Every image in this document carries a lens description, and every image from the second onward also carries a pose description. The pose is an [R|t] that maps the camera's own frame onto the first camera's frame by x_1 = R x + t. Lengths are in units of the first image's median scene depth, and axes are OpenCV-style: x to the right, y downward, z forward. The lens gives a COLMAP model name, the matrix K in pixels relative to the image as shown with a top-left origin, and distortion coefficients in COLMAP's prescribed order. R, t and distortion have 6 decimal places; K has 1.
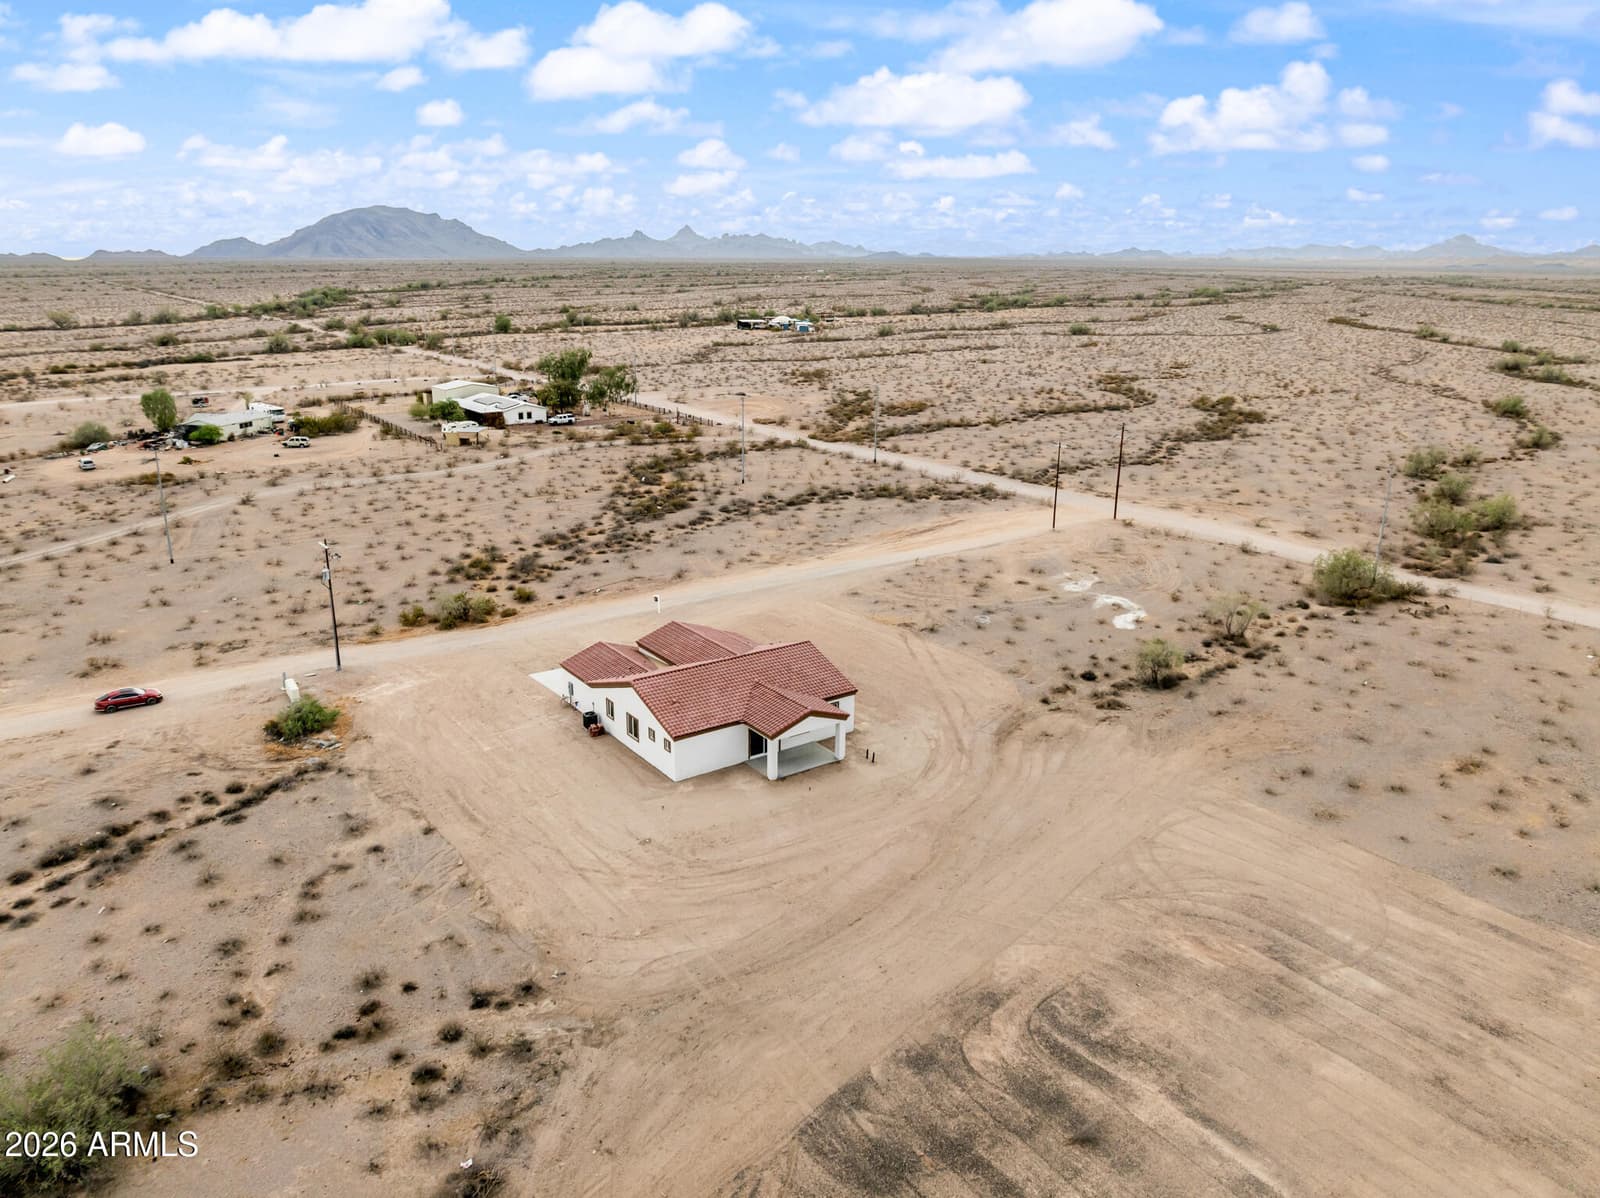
lens RADIAL K [[1131.1, 0, 820.2], [0, 1131.1, 597.5], [0, 0, 1]] dist [-0.035032, 0.005513]
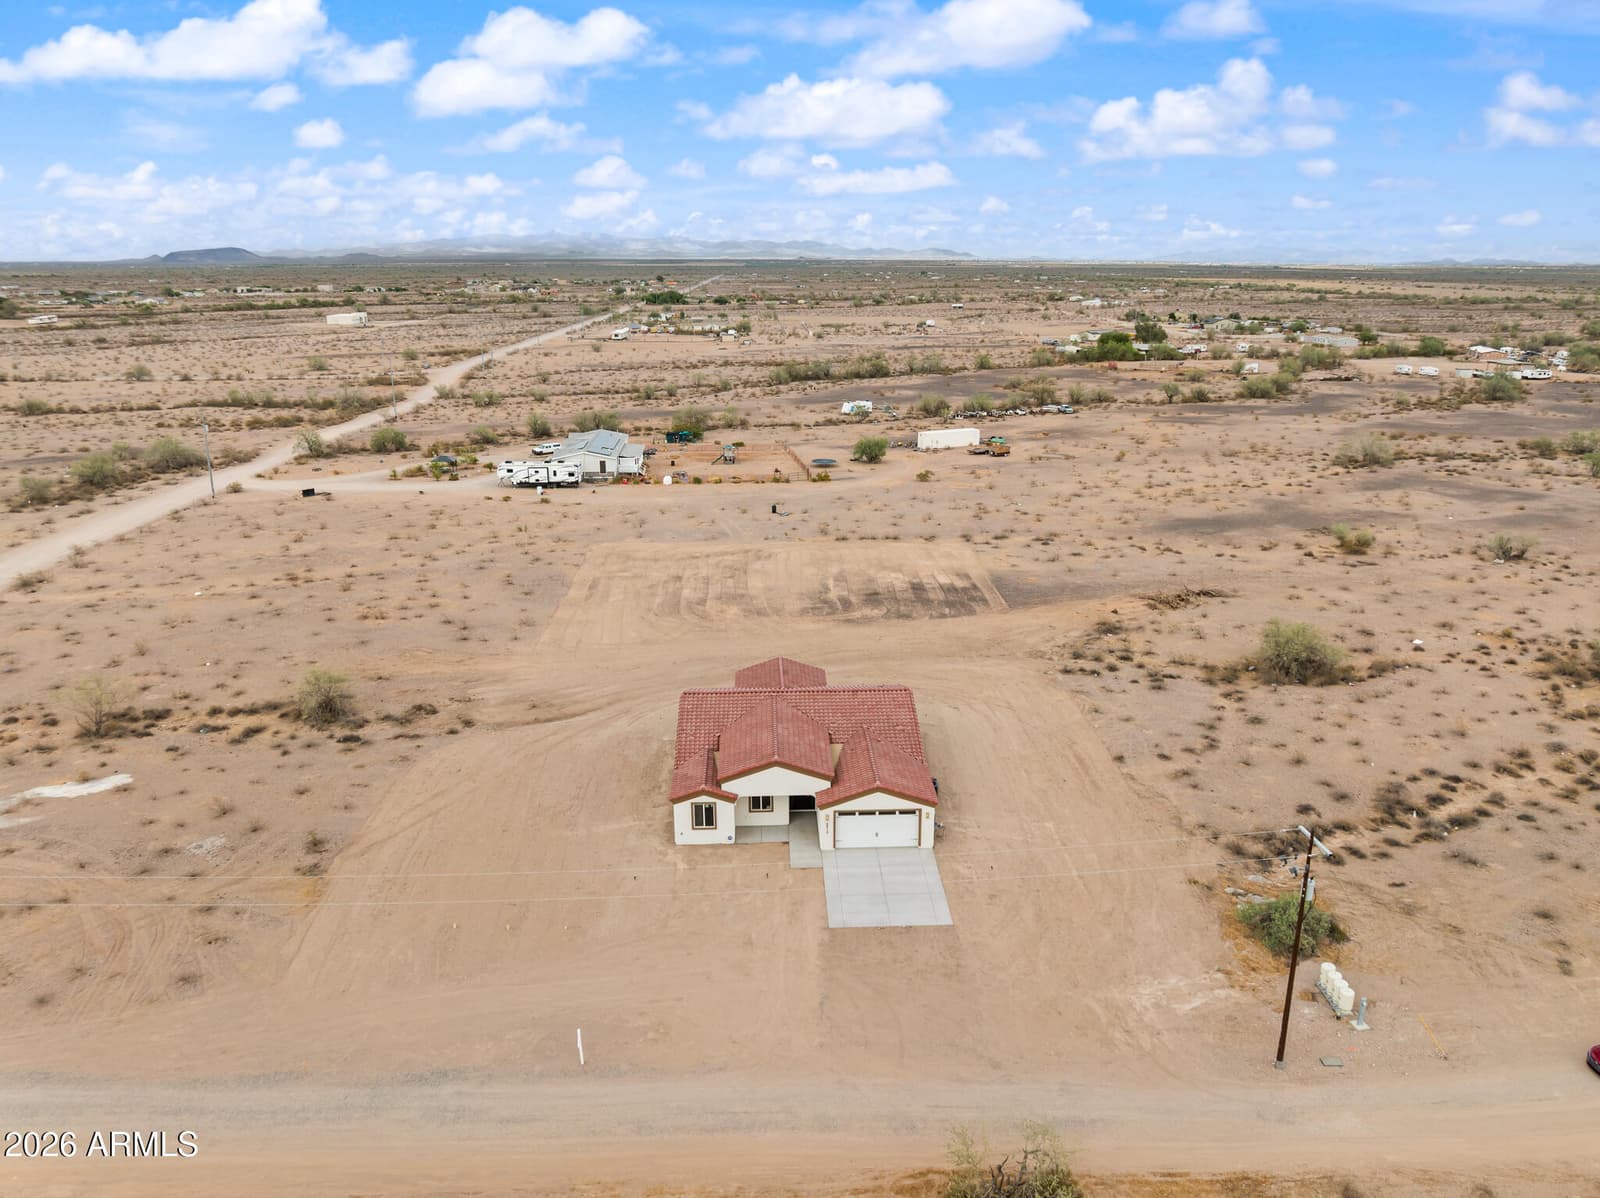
lens RADIAL K [[1148.0, 0, 809.2], [0, 1148.0, 598.7], [0, 0, 1]] dist [-0.034062, -0.005792]
pose [[-0.830913, -0.170267, 0.529709, -0.596933], [0.149532, 0.848668, 0.507350, -0.497483], [-0.535932, 0.500772, -0.679709, 1.663227]]
